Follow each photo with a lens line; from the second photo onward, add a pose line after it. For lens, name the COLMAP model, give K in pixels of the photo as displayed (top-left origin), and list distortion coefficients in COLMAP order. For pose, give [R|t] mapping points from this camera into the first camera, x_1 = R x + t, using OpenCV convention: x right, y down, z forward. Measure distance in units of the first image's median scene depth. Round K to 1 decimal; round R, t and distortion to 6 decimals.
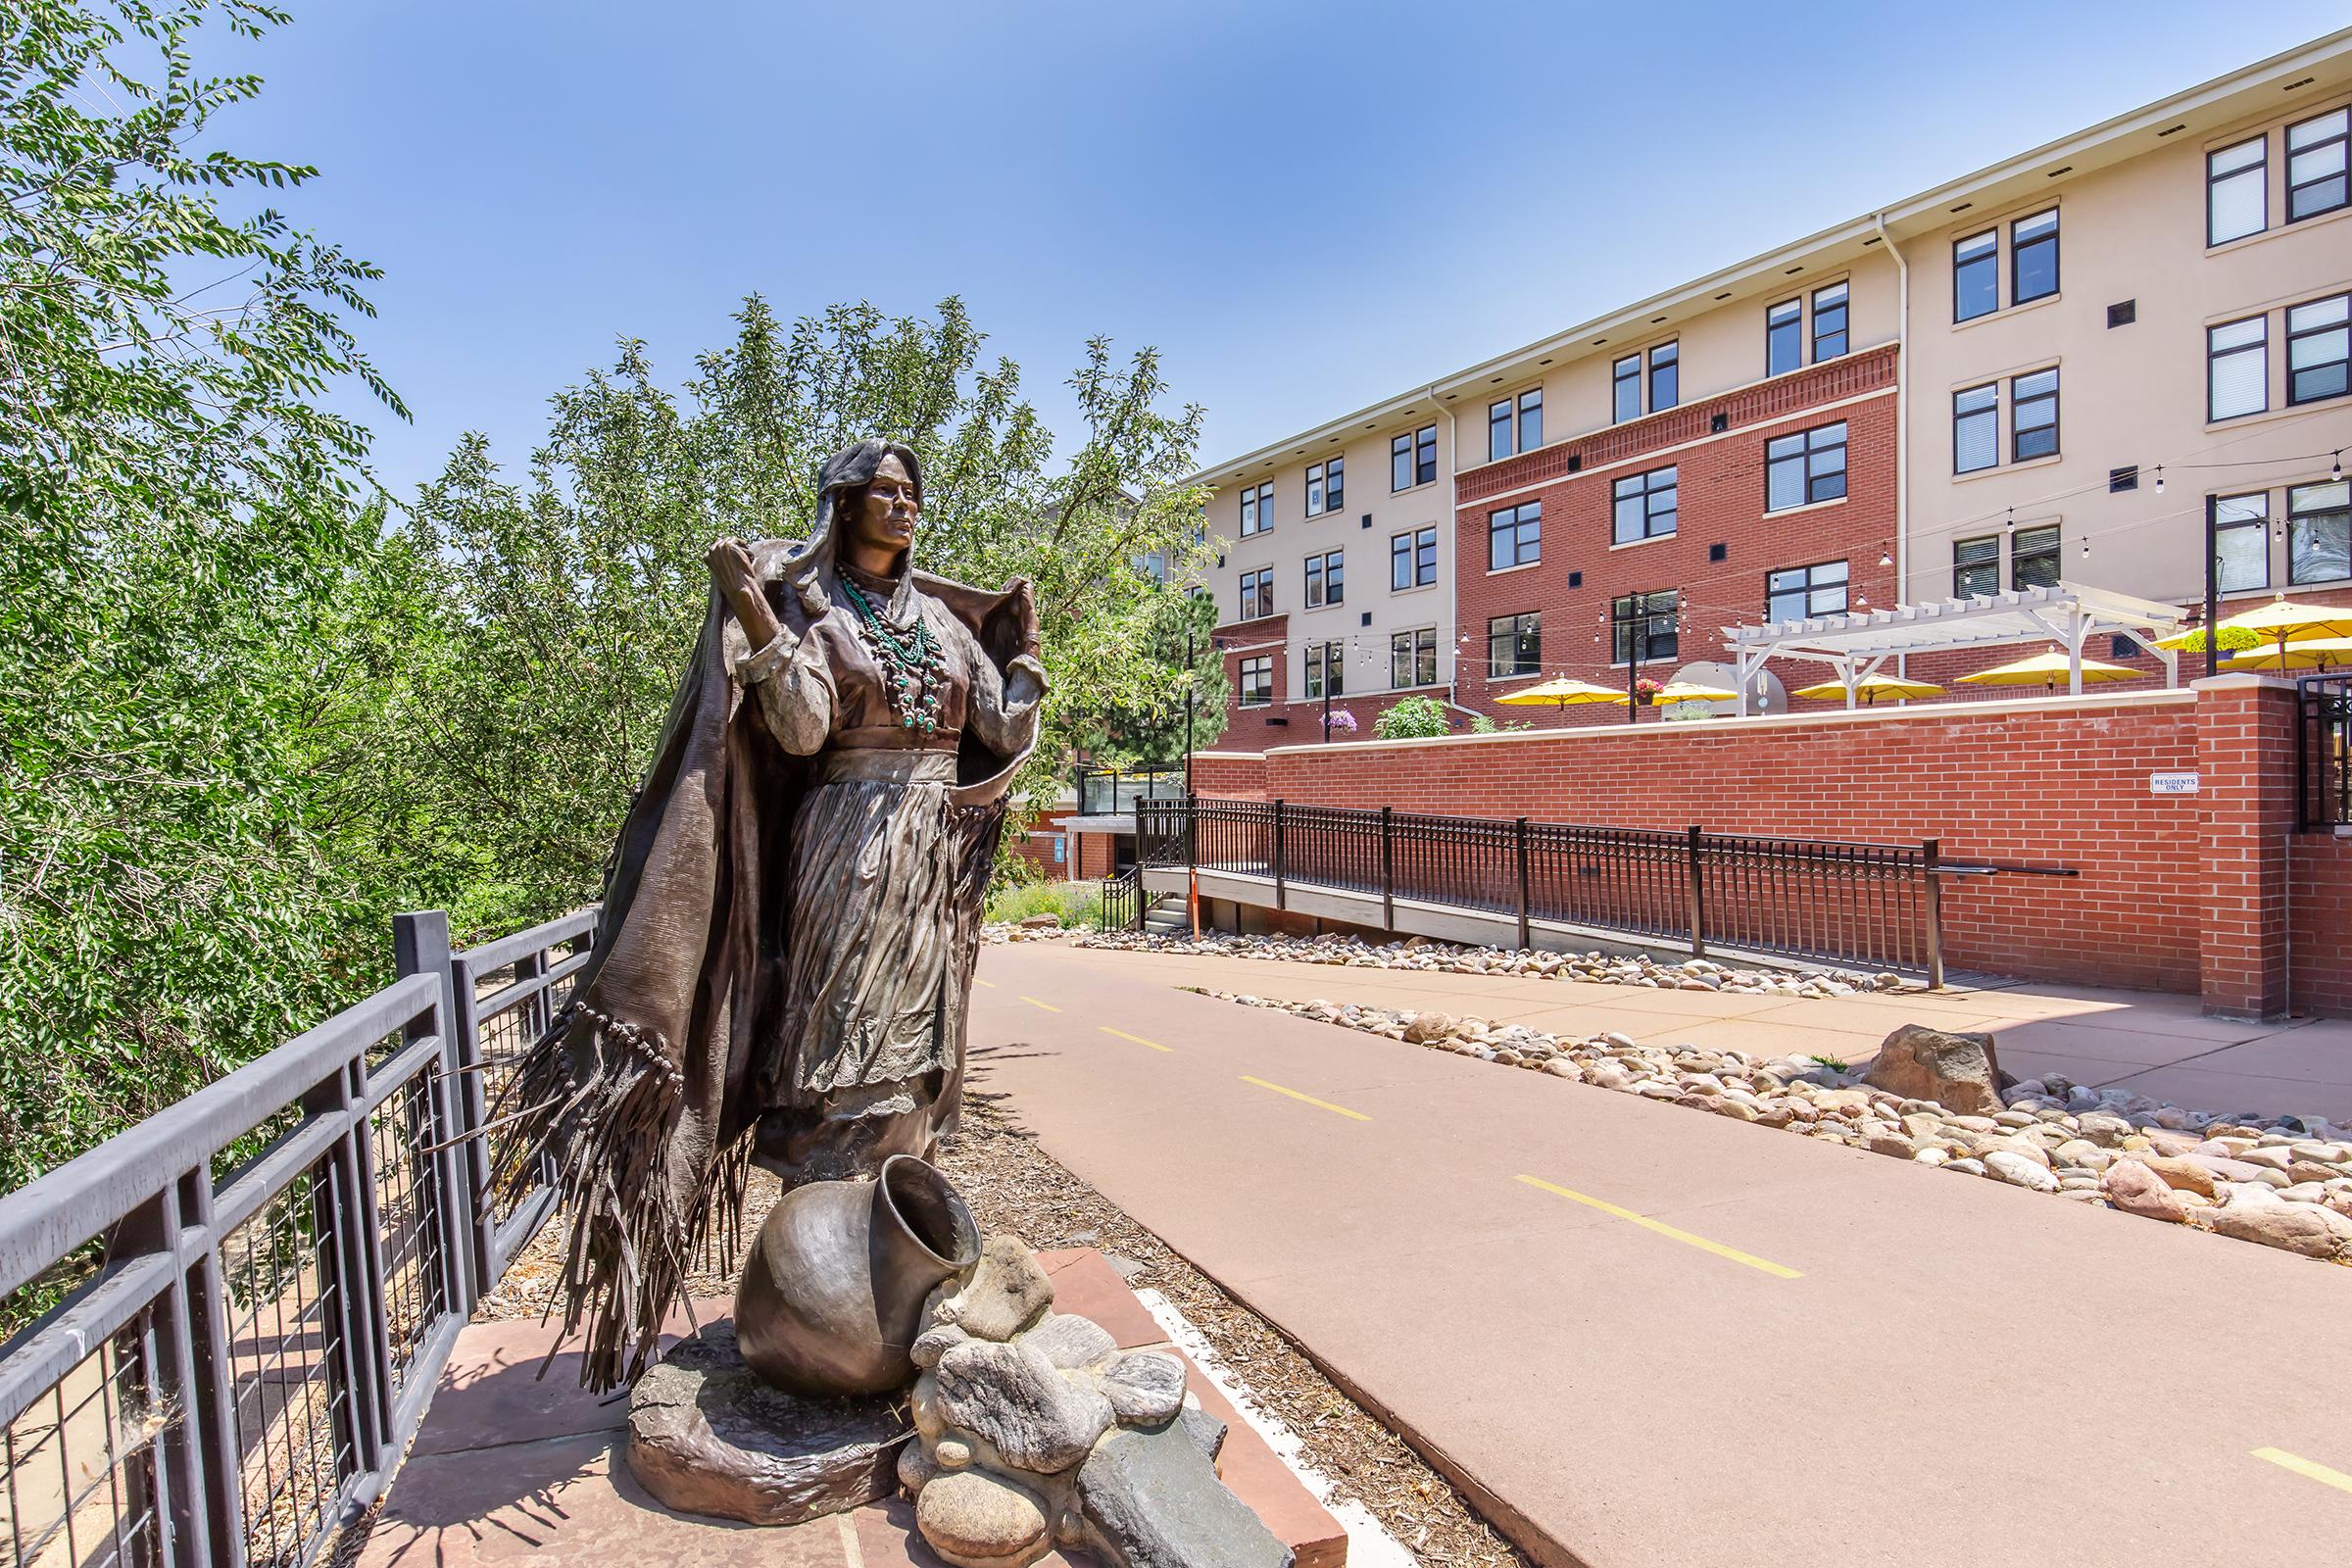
lens RADIAL K [[1222.5, 0, 1168.5], [0, 1222.5, 794.5], [0, 0, 1]] dist [0.001548, -0.000275]
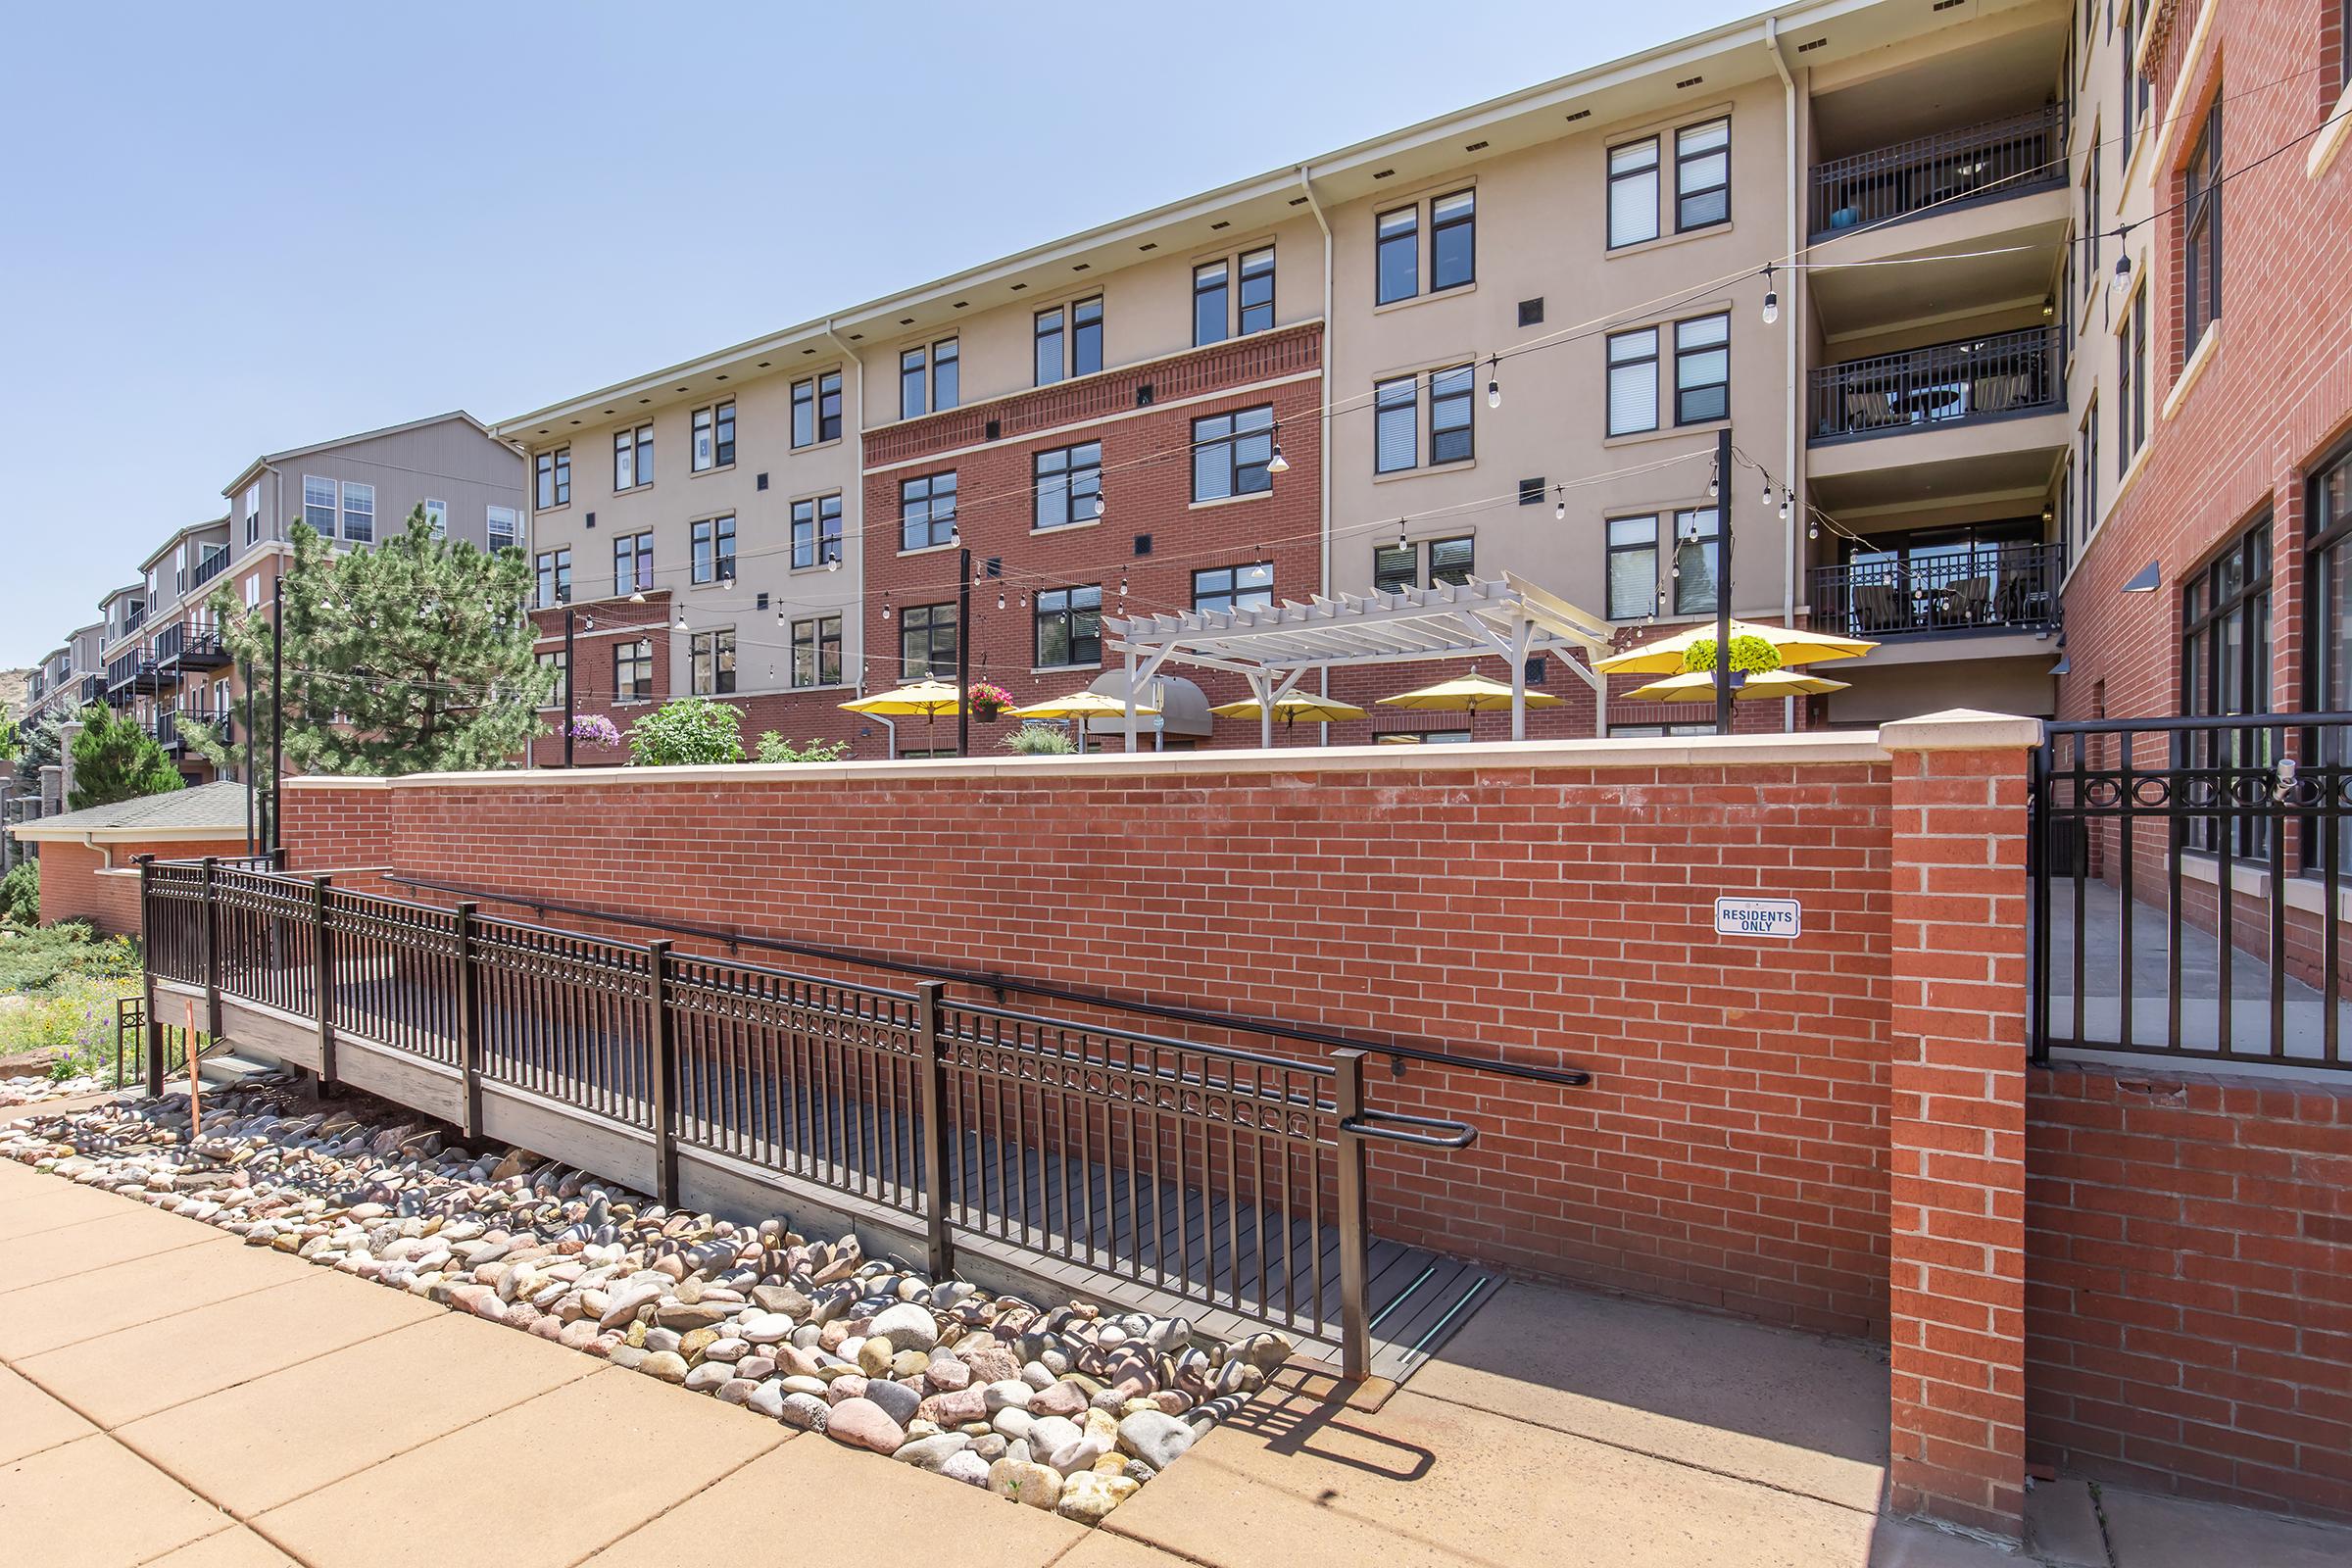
lens RADIAL K [[1222.5, 0, 1165.8], [0, 1222.5, 797.0], [0, 0, 1]] dist [0.001548, -0.000275]
pose [[0.919033, 0.004382, 0.394156, 0.140938], [-0.004550, 0.999990, -0.000509, -0.021195], [-0.394154, -0.001325, 0.919044, 0.224790]]
